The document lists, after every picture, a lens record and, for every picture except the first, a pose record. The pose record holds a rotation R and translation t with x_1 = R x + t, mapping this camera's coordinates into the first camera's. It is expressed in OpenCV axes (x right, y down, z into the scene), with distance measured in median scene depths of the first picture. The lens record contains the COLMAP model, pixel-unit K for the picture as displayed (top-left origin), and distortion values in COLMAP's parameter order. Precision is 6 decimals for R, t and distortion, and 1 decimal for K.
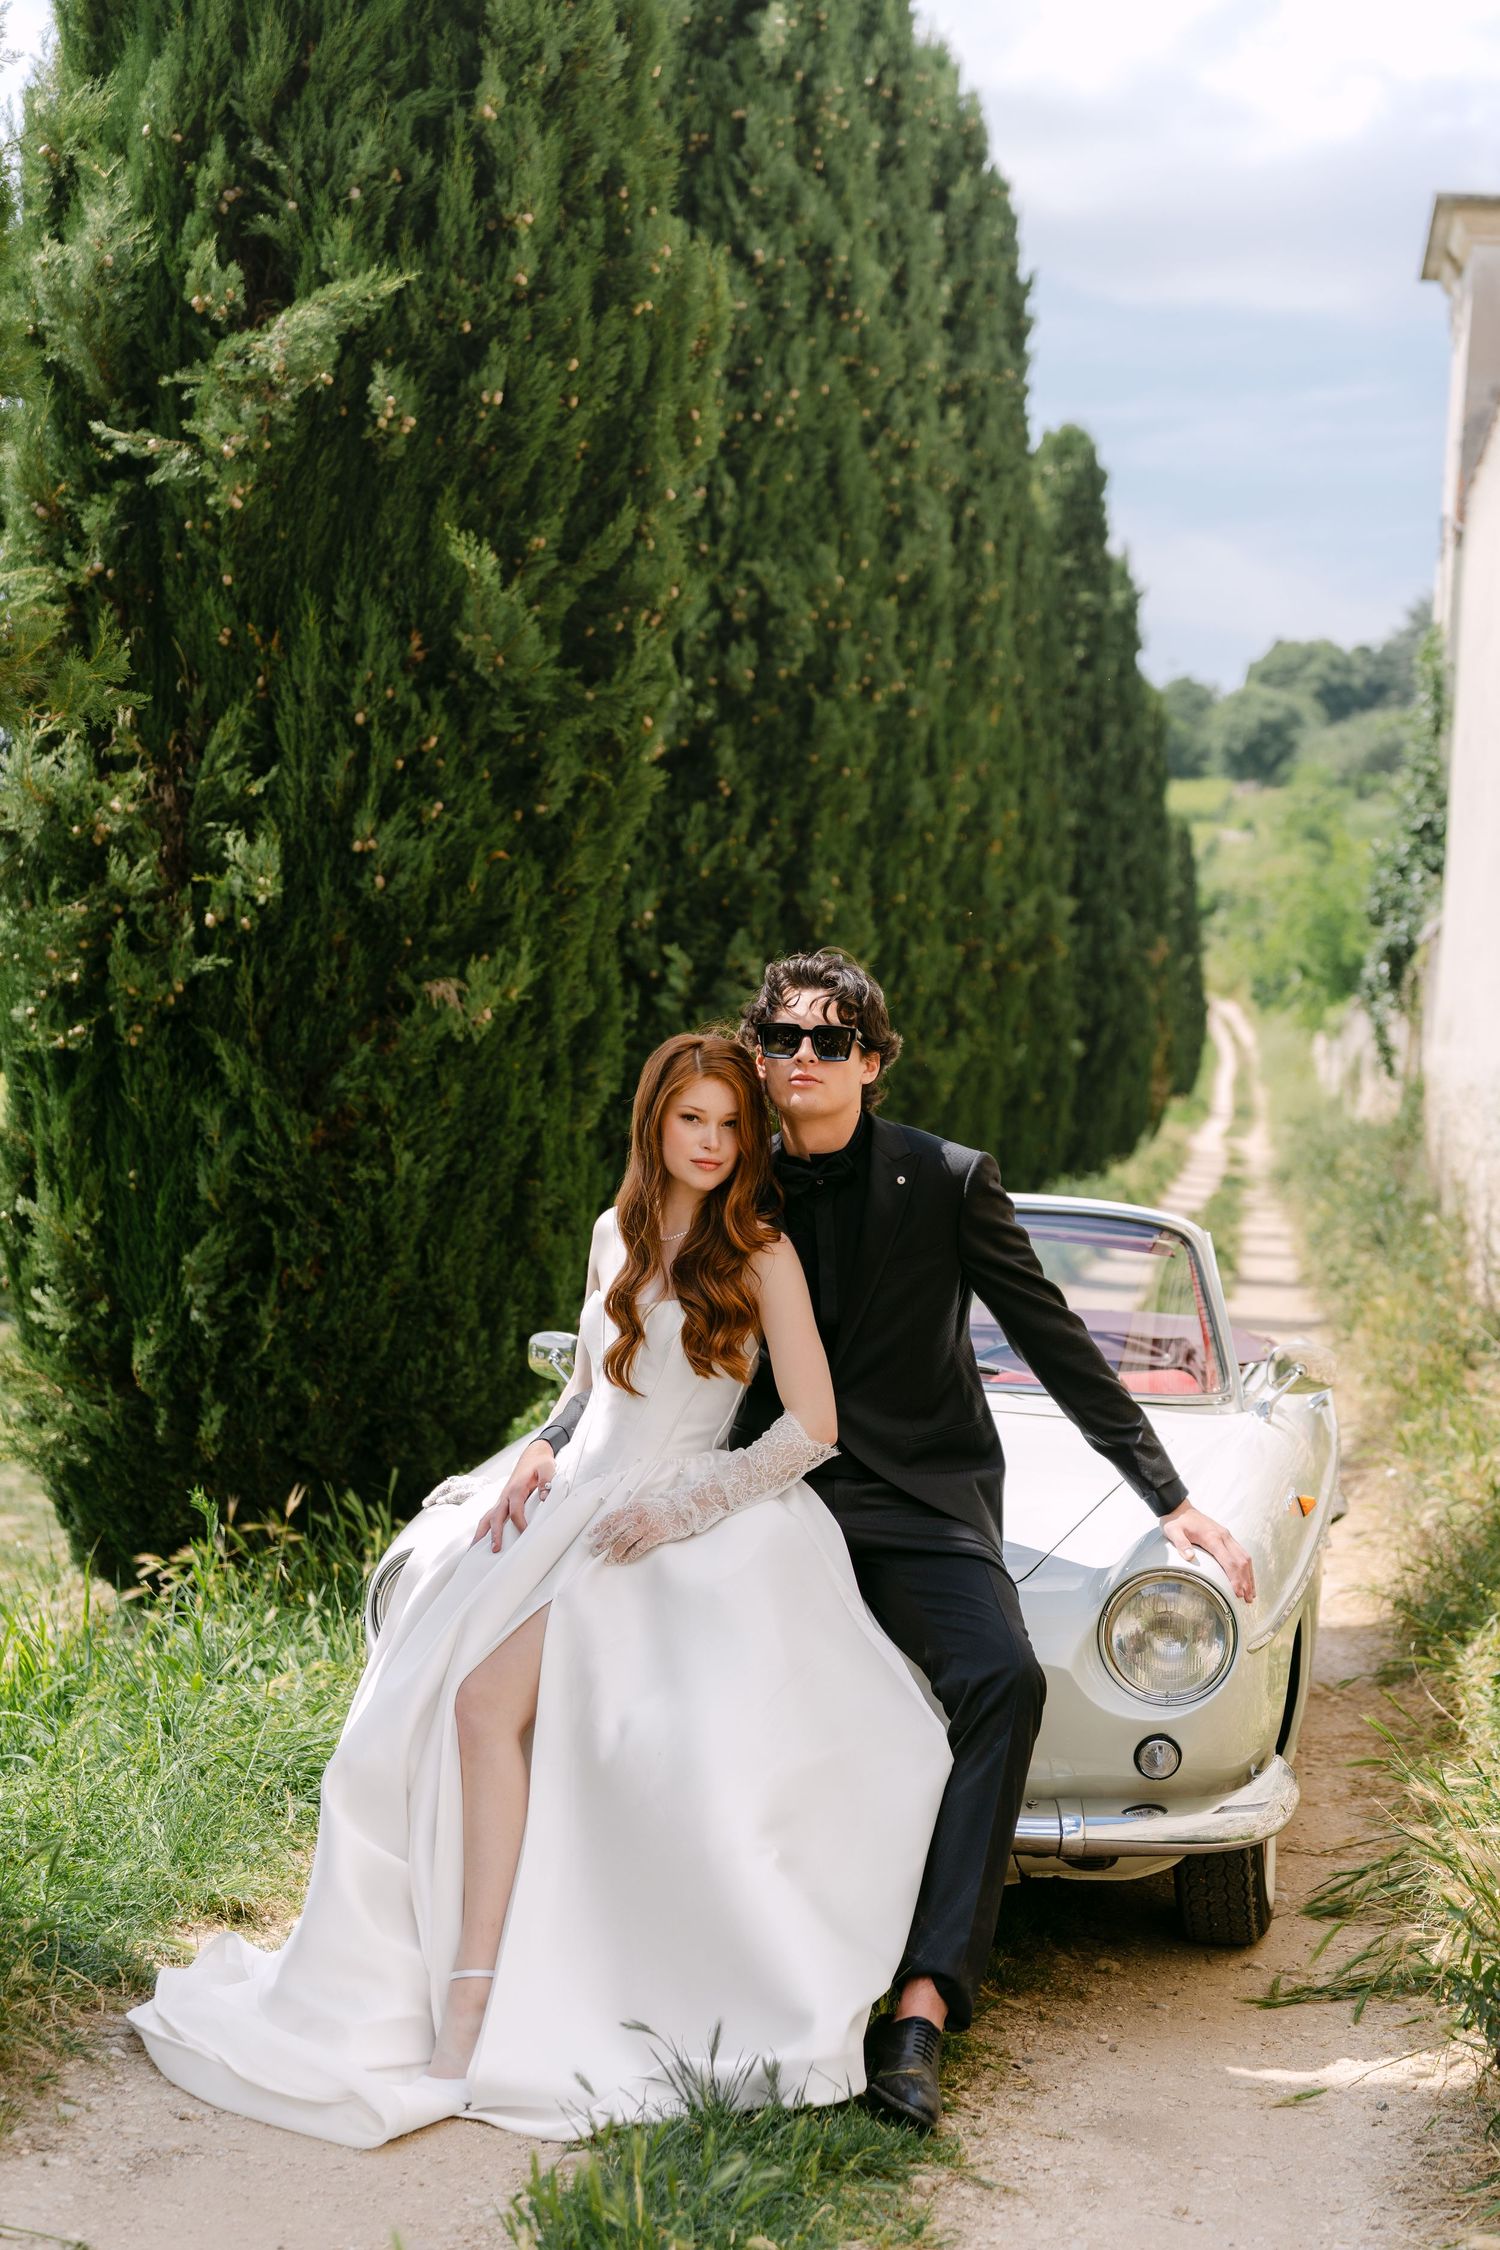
lens RADIAL K [[3156.7, 0, 797.5], [0, 3156.7, 1250.0], [0, 0, 1]] dist [-0.012968, 0.000000]
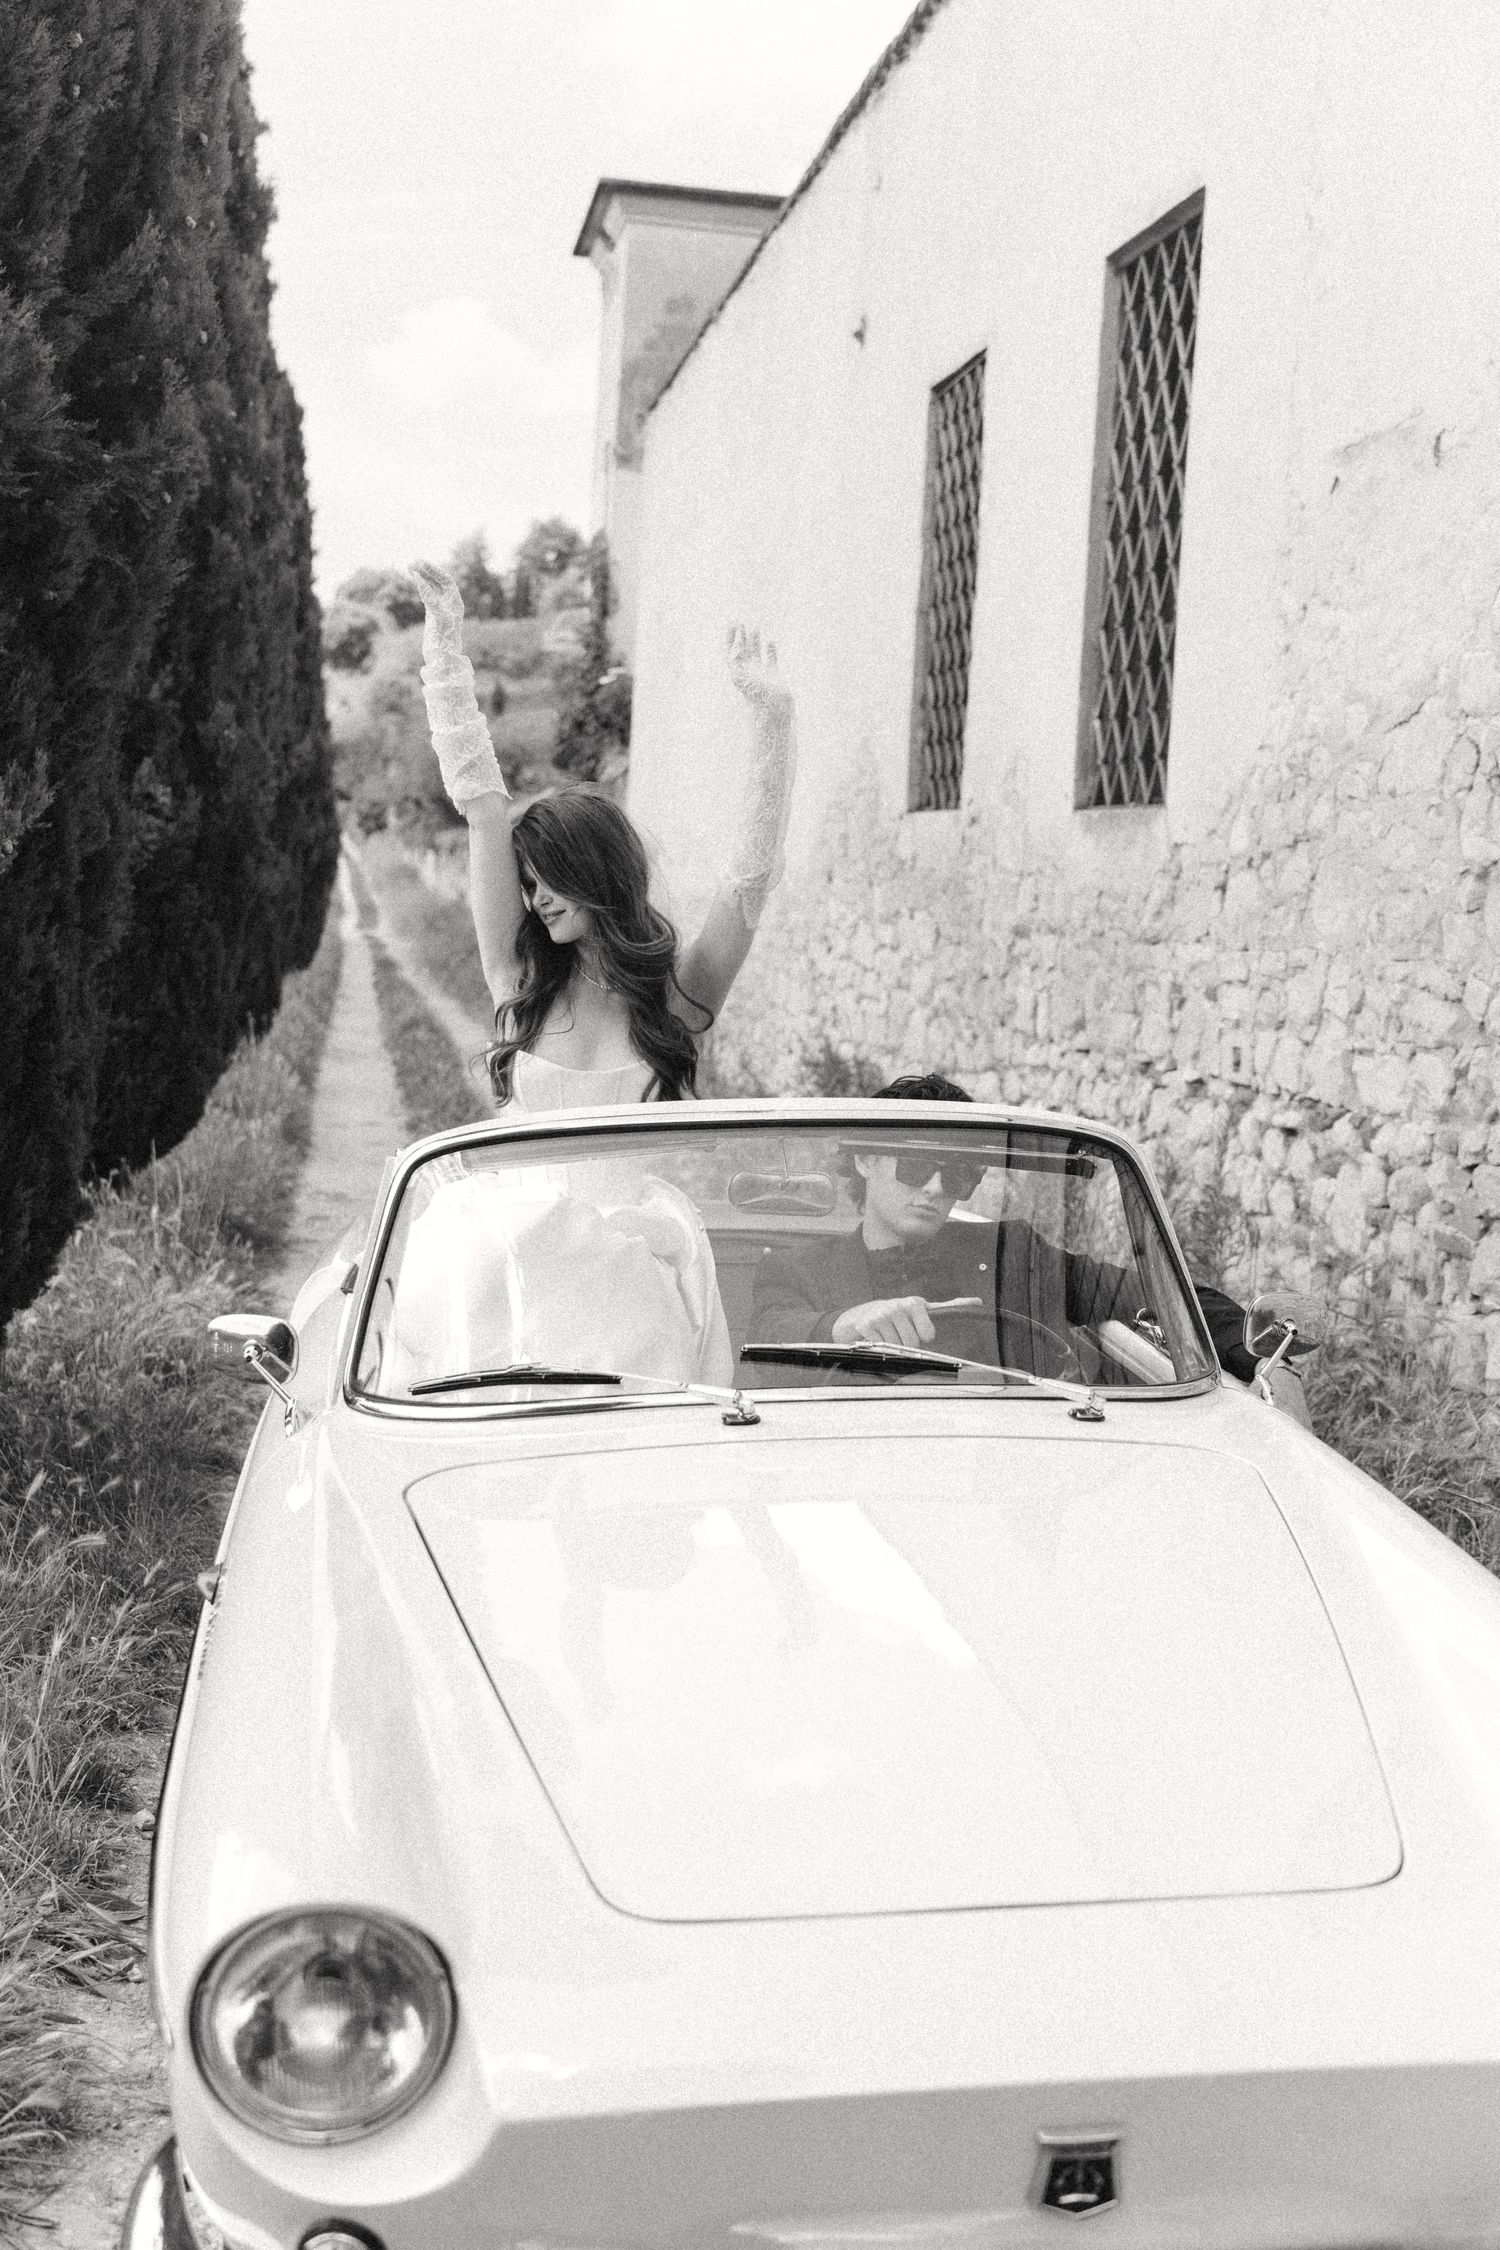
lens RADIAL K [[2374.2, 0, 789.4], [0, 2374.2, 1189.7], [0, 0, 1]] dist [-0.022662, 0.000000]
pose [[0.955968, -0.040408, 0.290677, -0.083243], [0.019216, 0.996968, 0.075396, -0.027904], [-0.292842, -0.066491, 0.953846, 0.345337]]
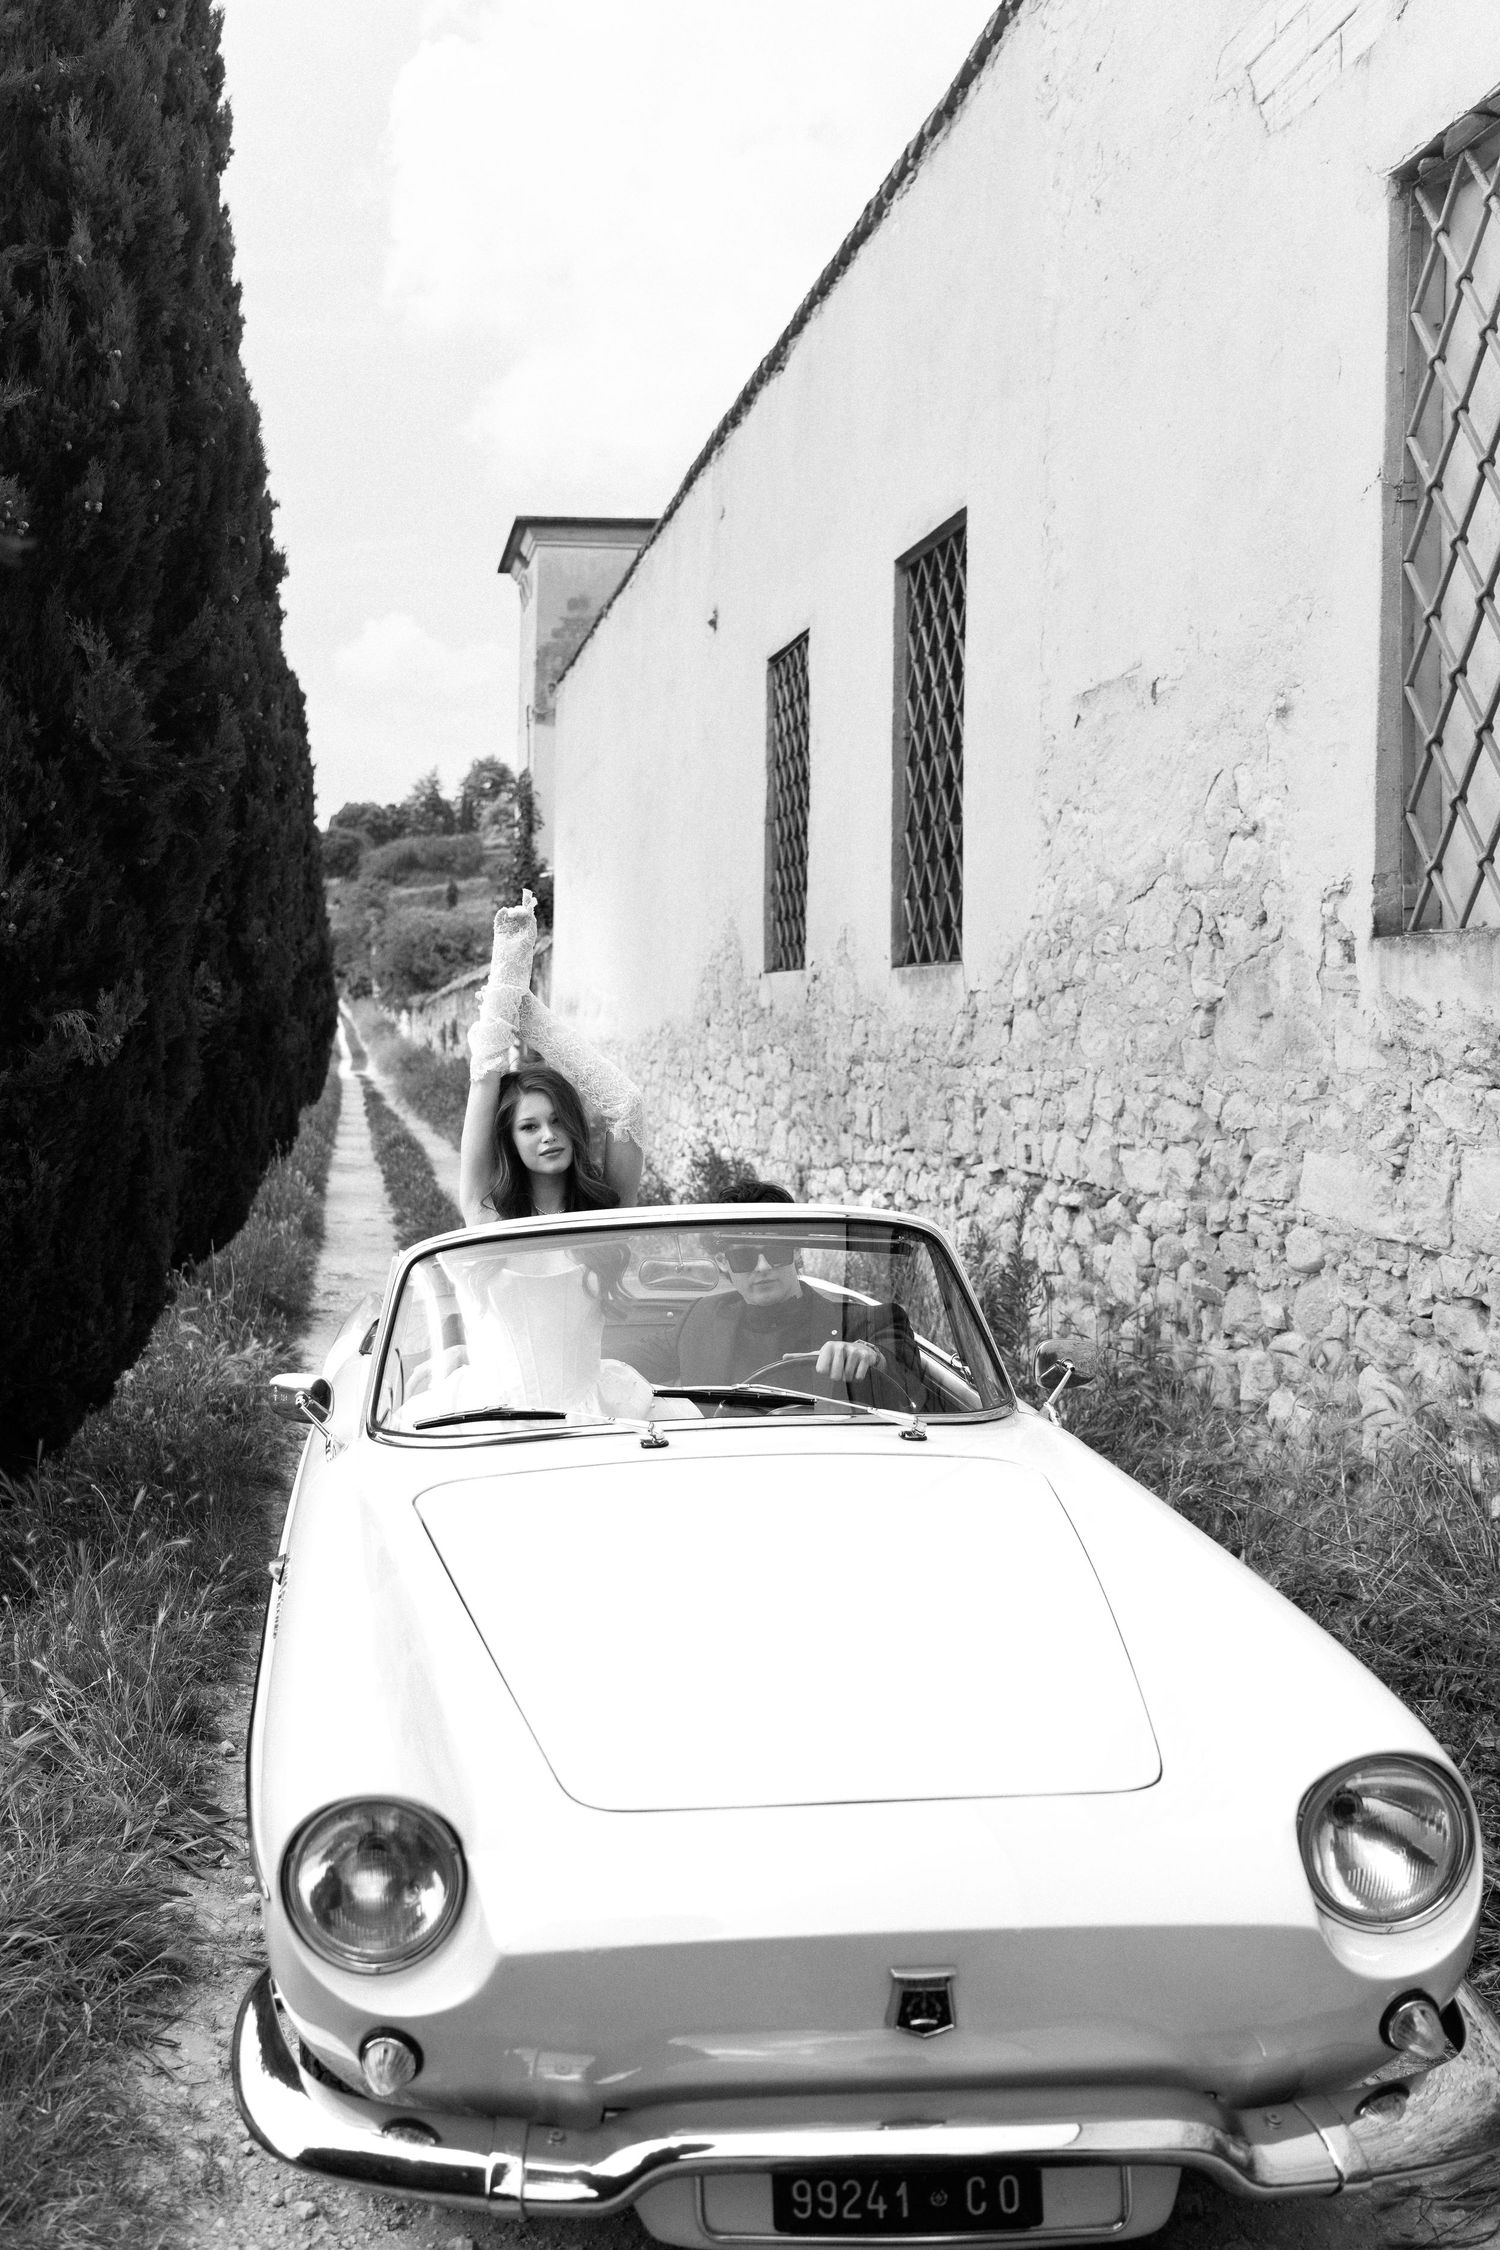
lens RADIAL K [[1819.1, 0, 442.6], [0, 1819.1, 1070.8], [0, 0, 1]] dist [-0.018592, 0.016454]
pose [[0.984639, -0.050631, 0.167103, -0.089362], [0.057148, 0.997772, -0.034426, -0.032780], [-0.164988, 0.043447, 0.985338, 0.321437]]
